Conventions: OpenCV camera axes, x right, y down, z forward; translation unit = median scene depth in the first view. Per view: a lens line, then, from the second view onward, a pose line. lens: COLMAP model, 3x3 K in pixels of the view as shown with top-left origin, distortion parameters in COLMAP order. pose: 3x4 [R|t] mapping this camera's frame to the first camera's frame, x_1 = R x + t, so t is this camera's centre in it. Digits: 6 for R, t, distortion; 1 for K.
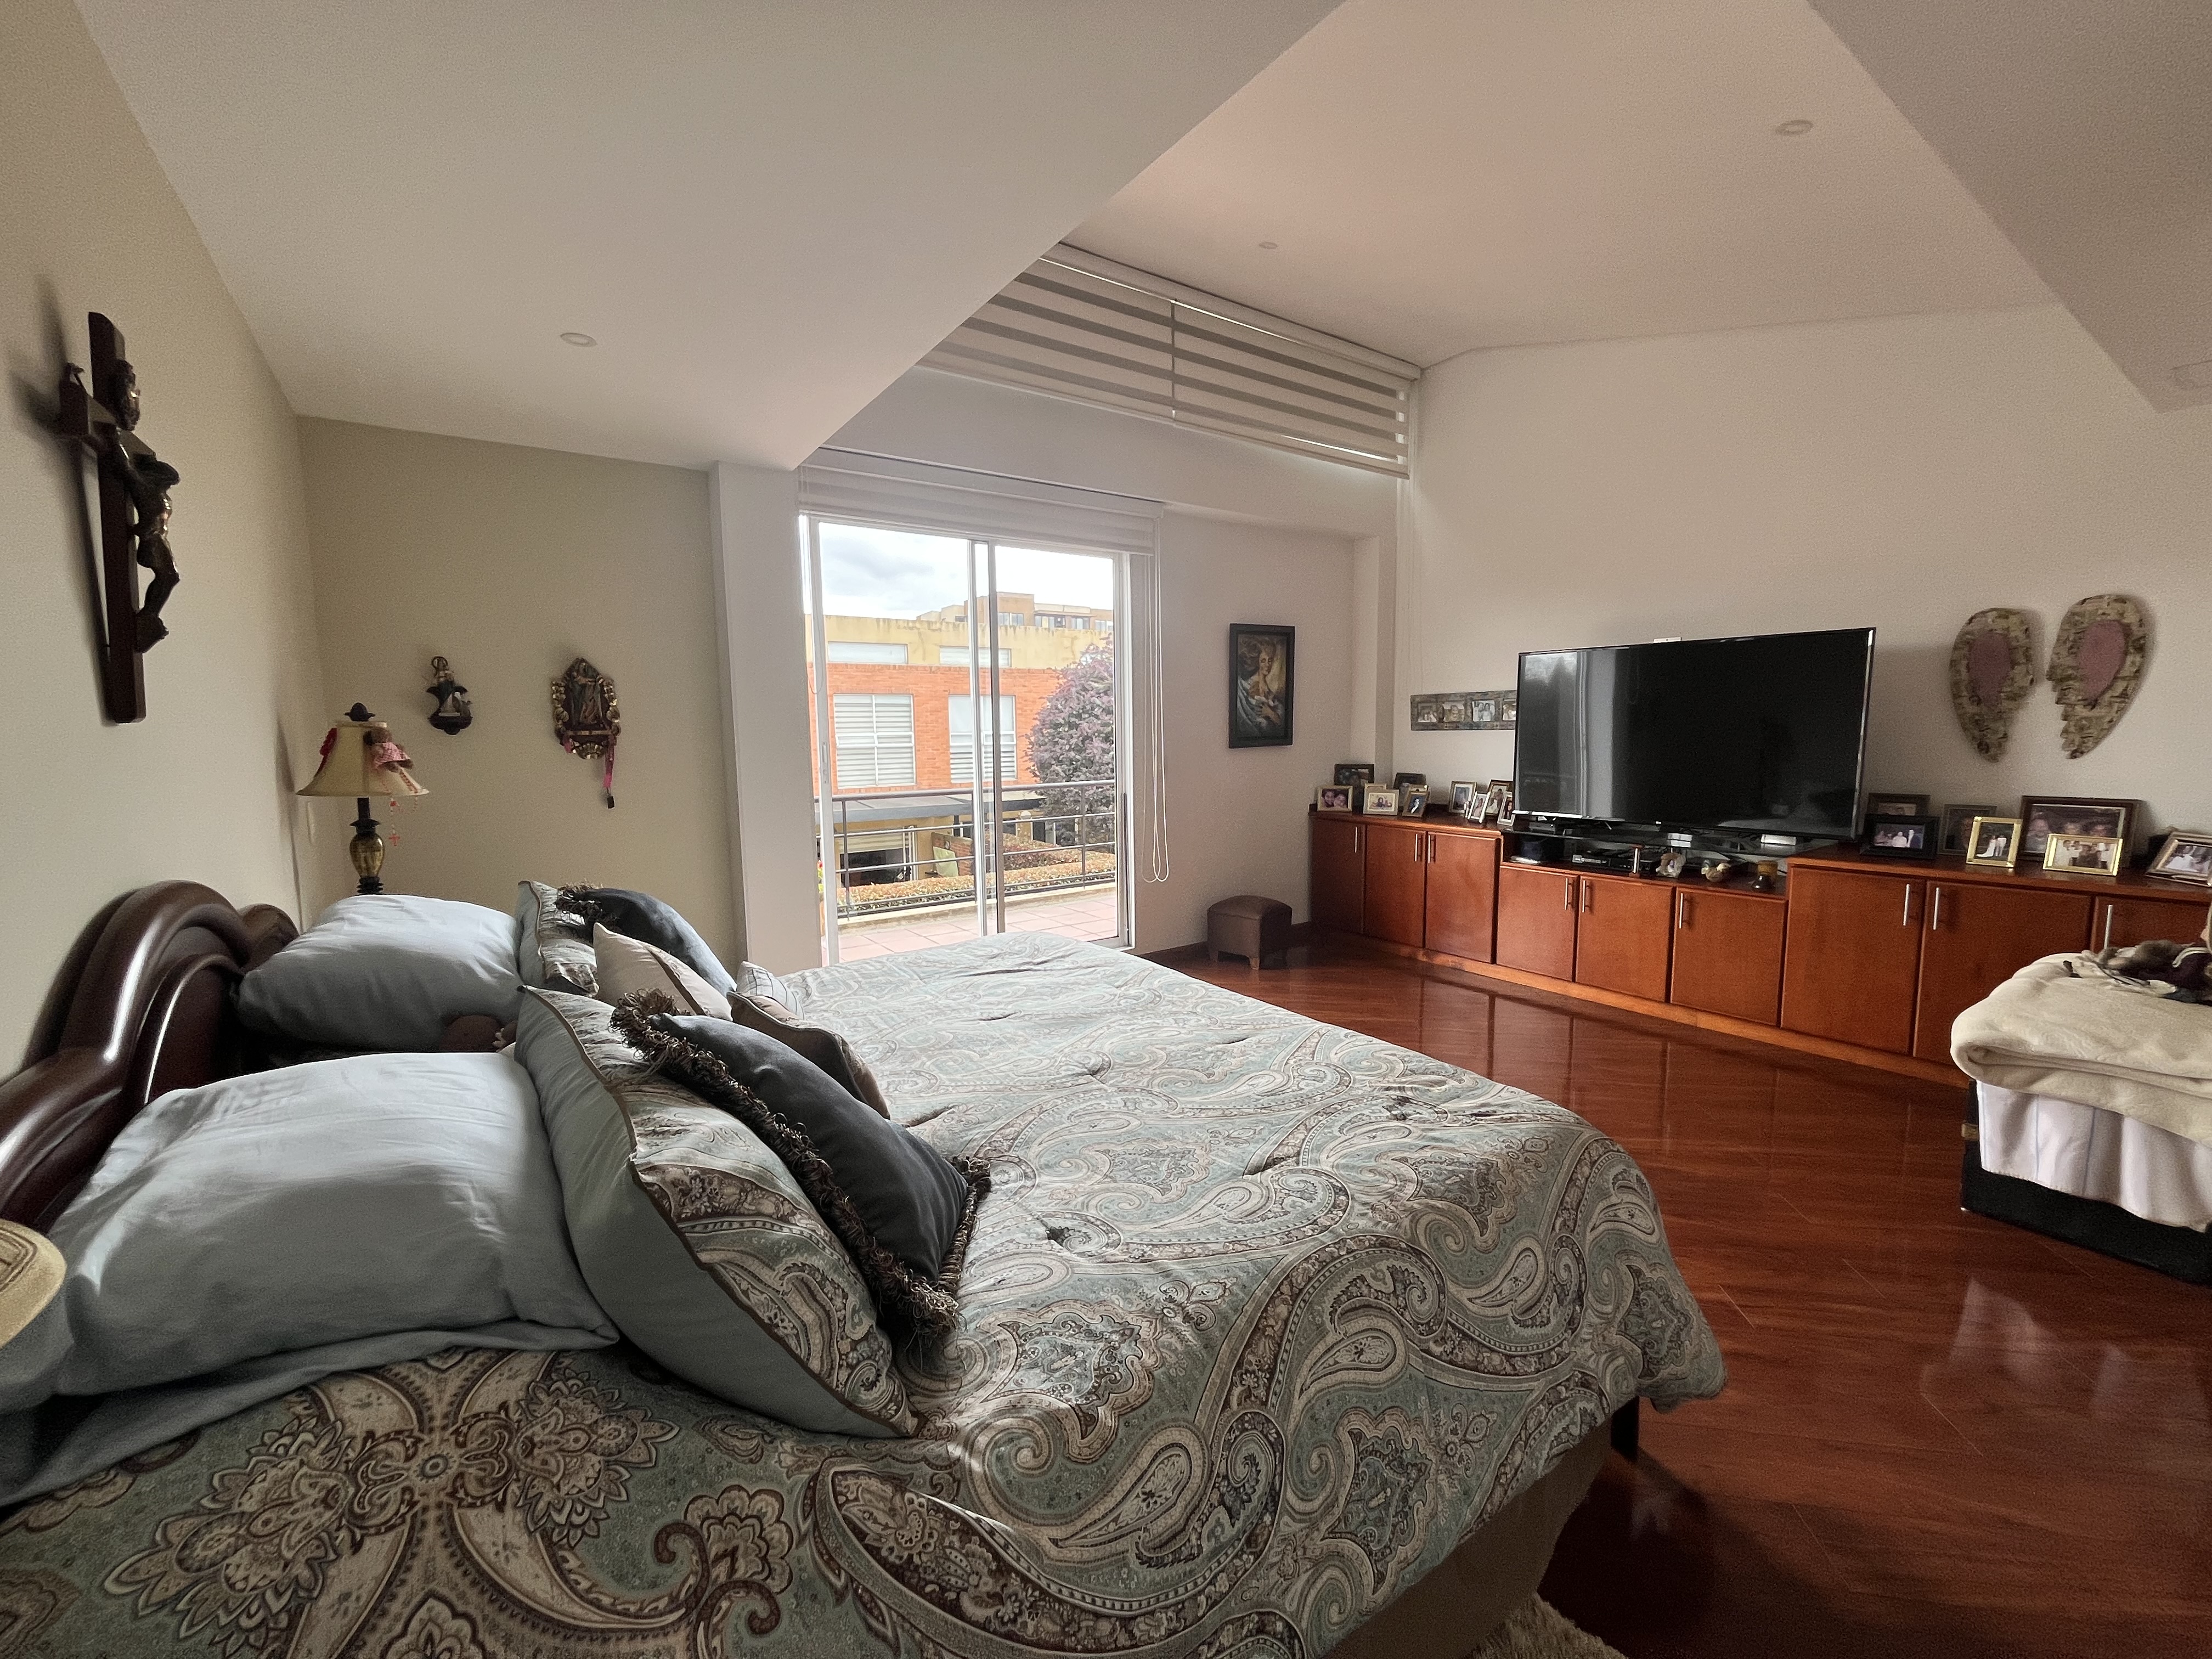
lens RADIAL K [[897.5, 0, 1102.0], [0, 897.5, 828.6], [0, 0, 1]] dist [-0.002566, 0.000069]
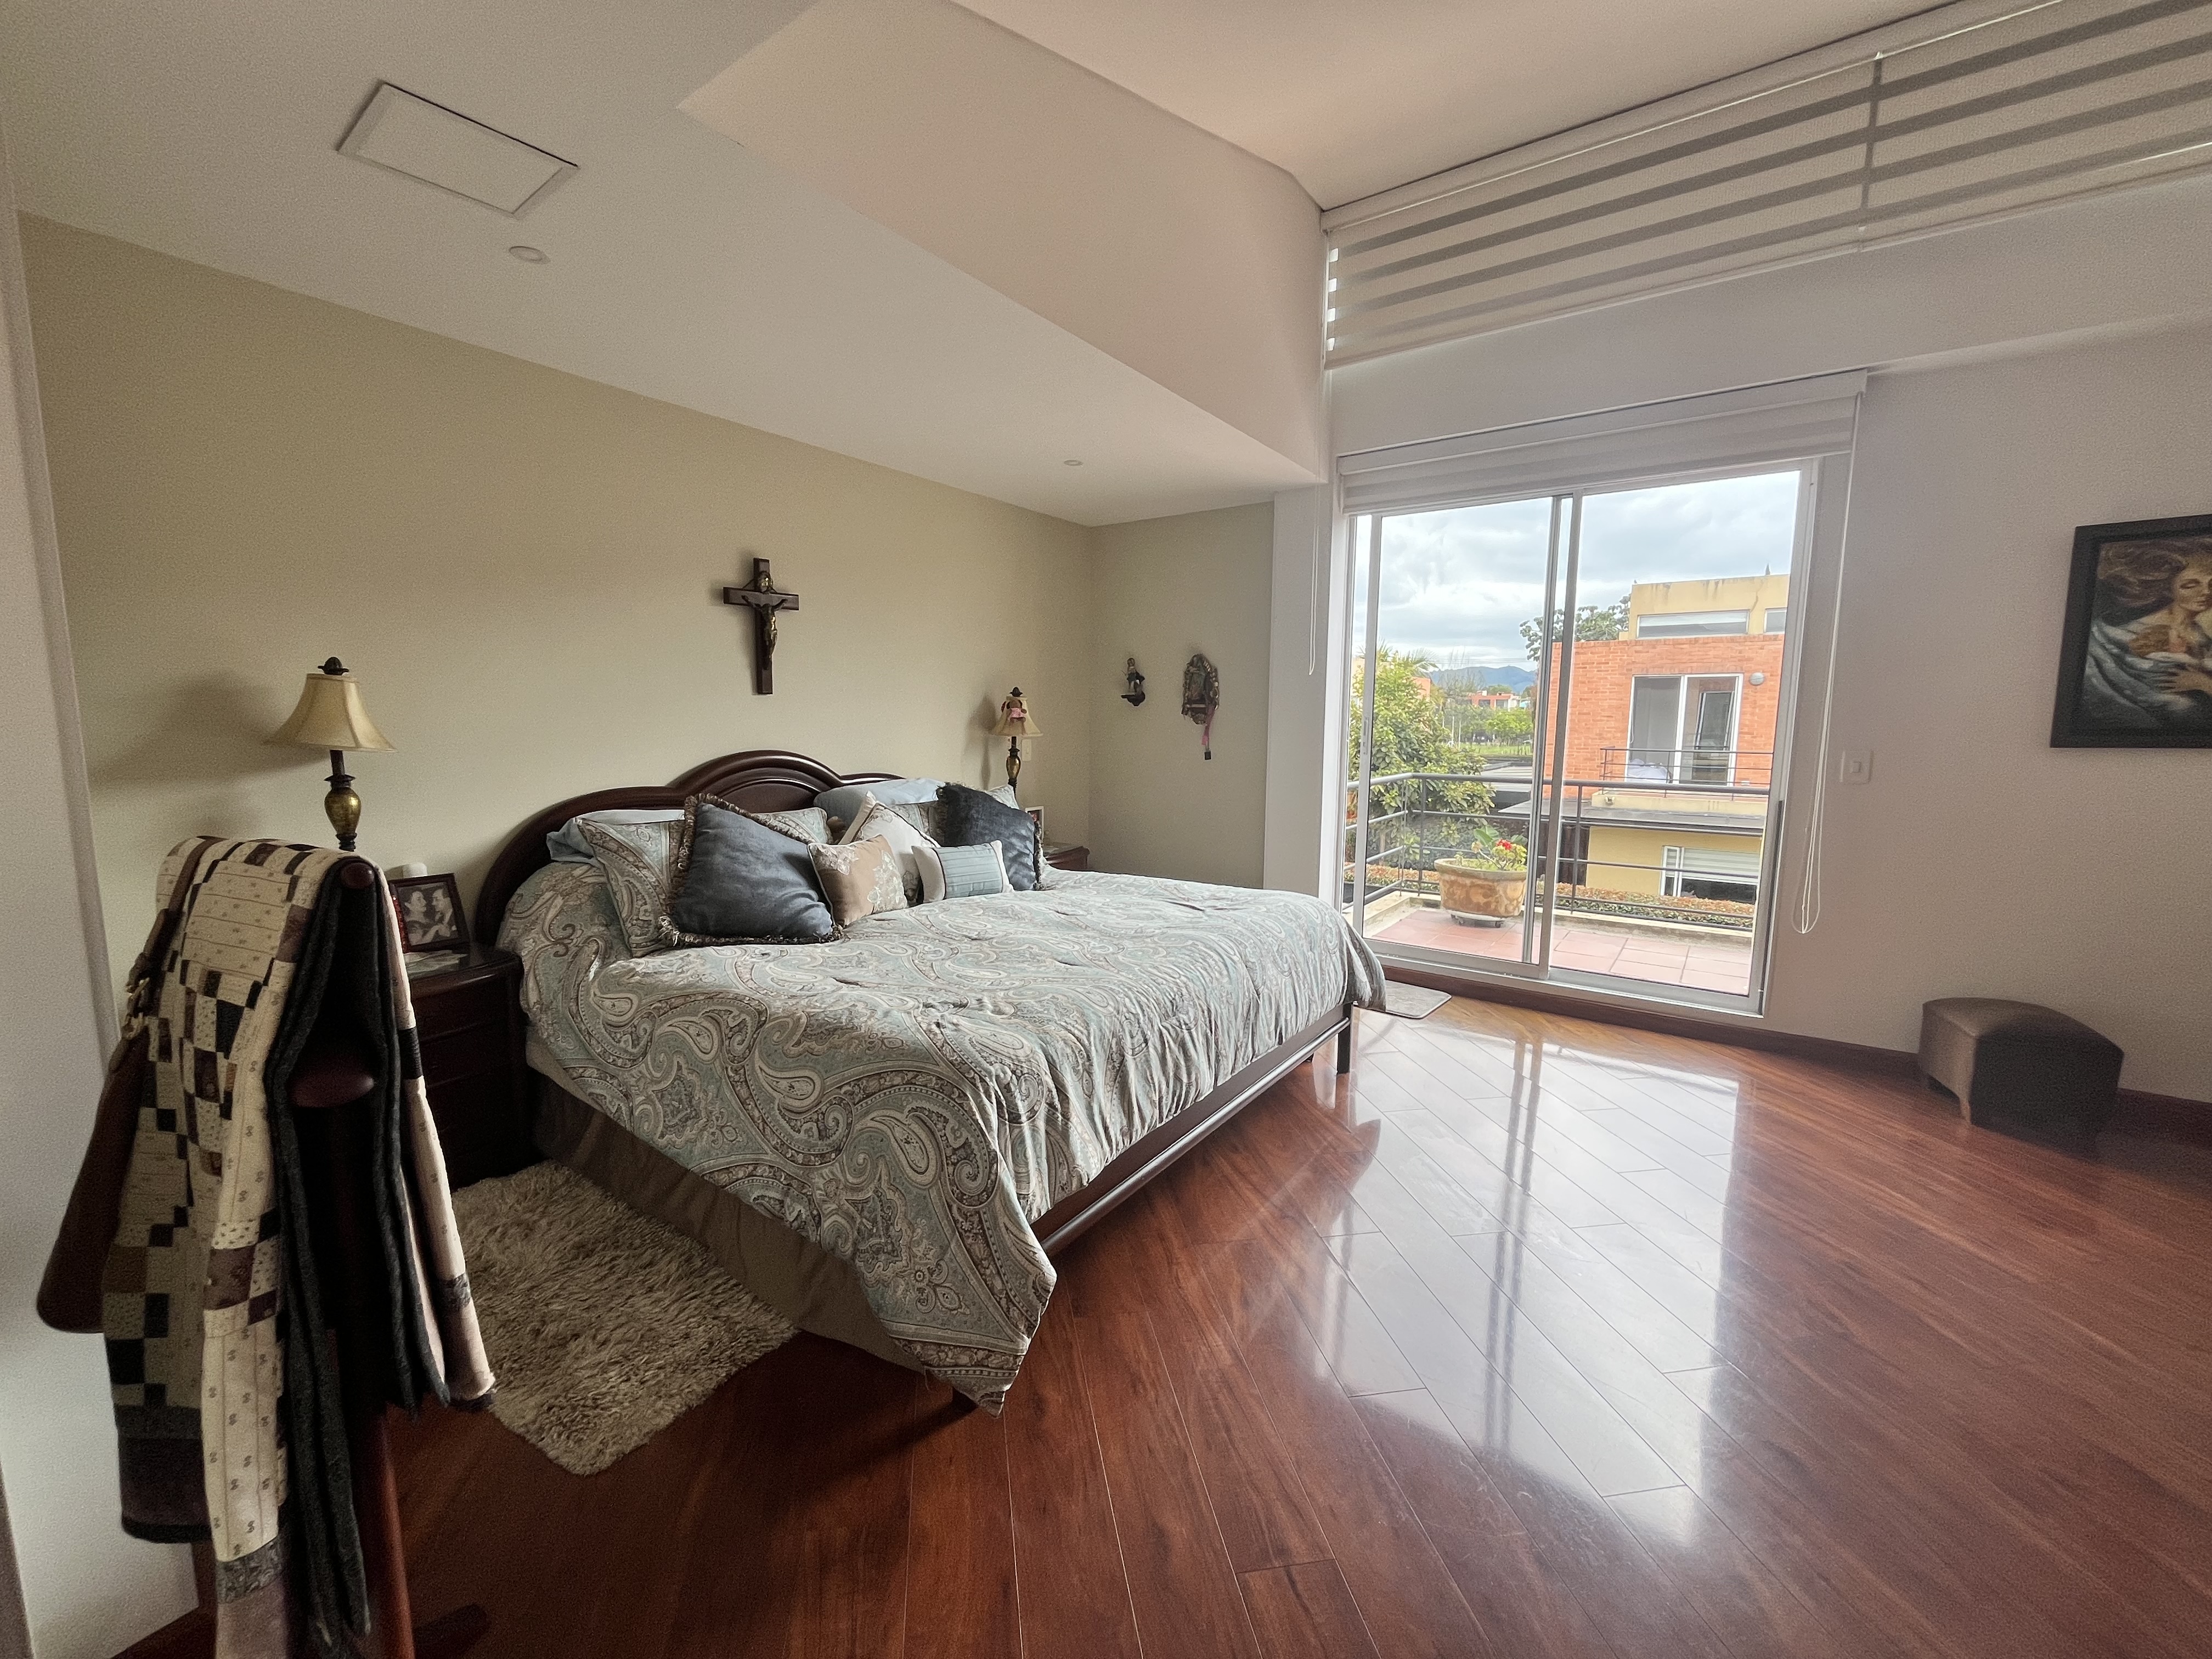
lens RADIAL K [[897.5, 0, 1102.0], [0, 897.5, 828.6], [0, 0, 1]] dist [-0.002566, 0.000069]
pose [[0.337547, 0.132019, -0.932005, 1.318173], [-0.117494, 0.988282, 0.097438, -0.062391], [0.933947, 0.076615, 0.349103, 0.654683]]
